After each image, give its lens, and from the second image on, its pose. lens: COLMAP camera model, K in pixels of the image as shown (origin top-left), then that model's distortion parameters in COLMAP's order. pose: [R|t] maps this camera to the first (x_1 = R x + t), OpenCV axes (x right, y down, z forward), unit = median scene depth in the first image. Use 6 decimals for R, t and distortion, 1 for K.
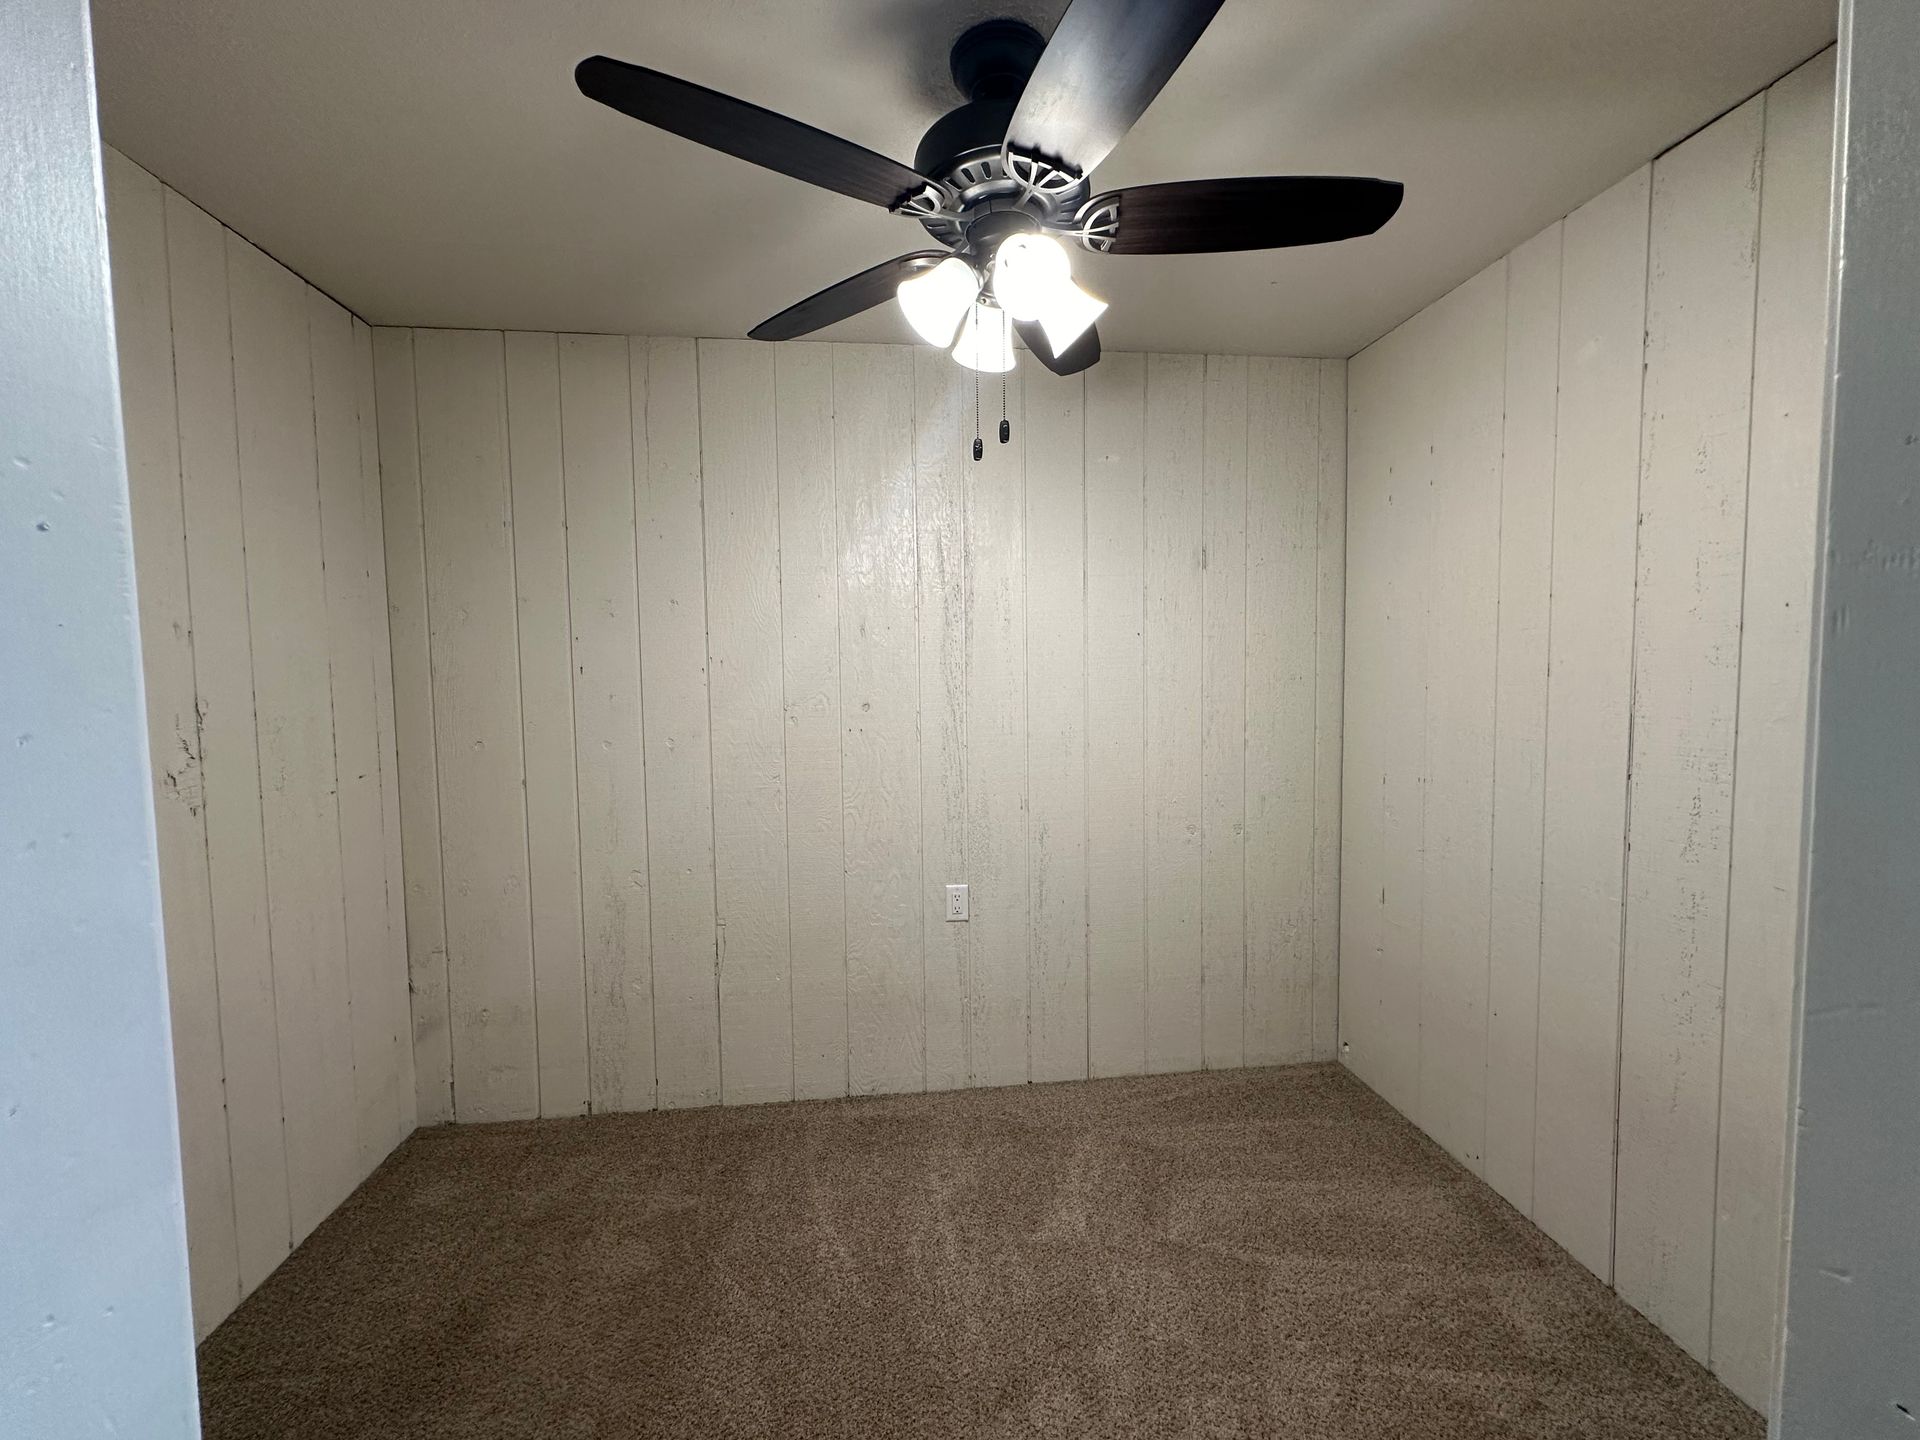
lens RADIAL K [[764.7, 0, 955.5], [0, 764.7, 720.9], [0, 0, 1]] dist [-0.002632, 0.000154]
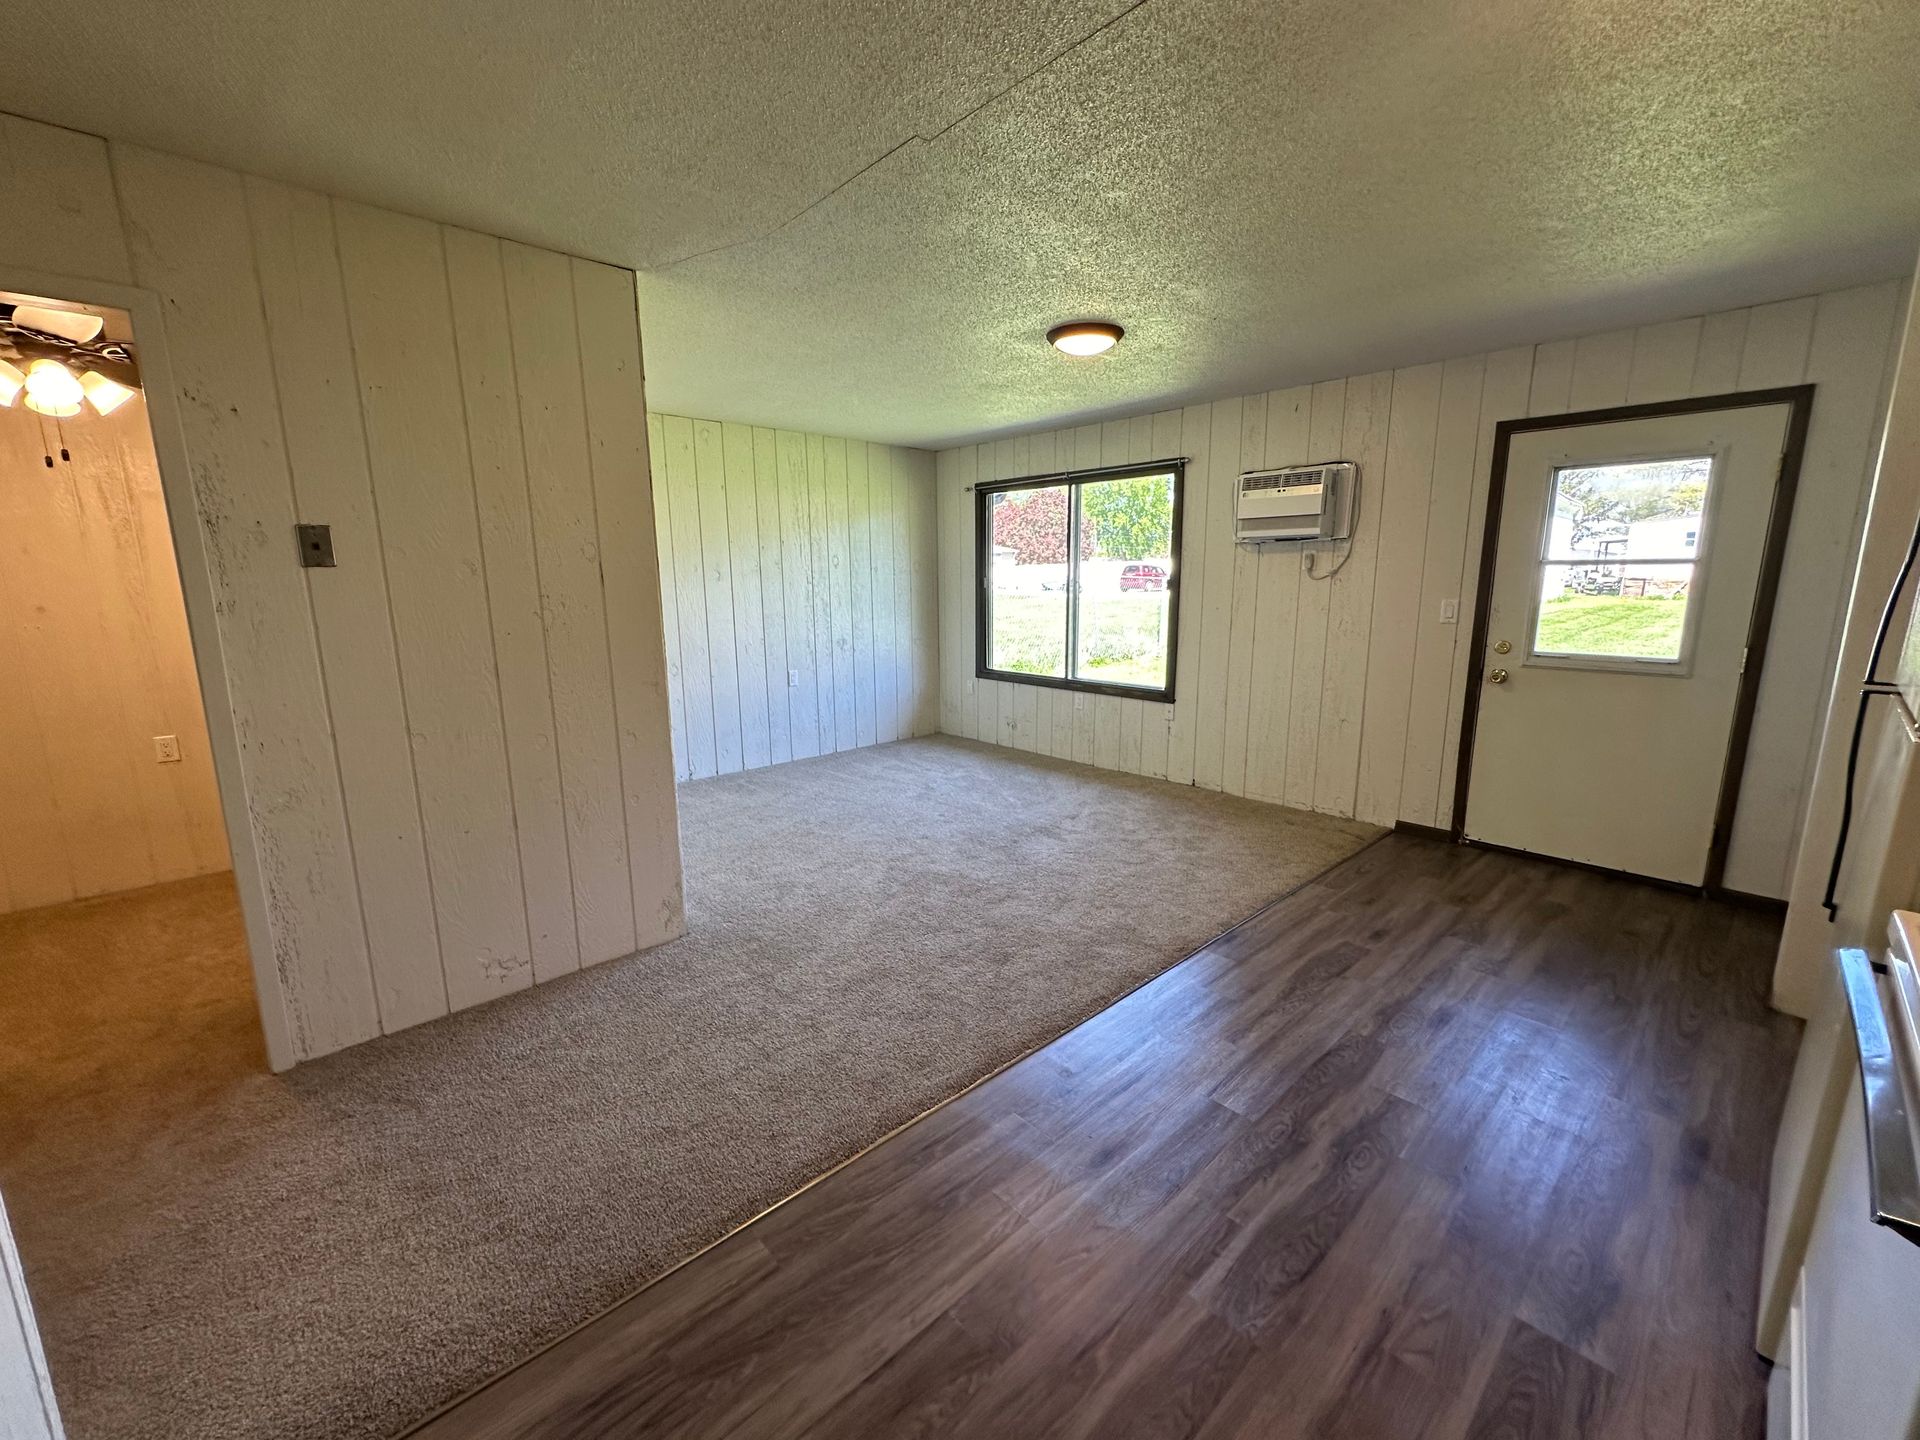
lens RADIAL K [[764.7, 0, 962.3], [0, 764.7, 715.5], [0, 0, 1]] dist [-0.002632, 0.000154]
pose [[0.794439, -0.107538, 0.597748, 0.342935], [0.040027, 0.991330, 0.125147, 0.061491], [-0.606024, -0.075495, 0.791856, -1.024659]]
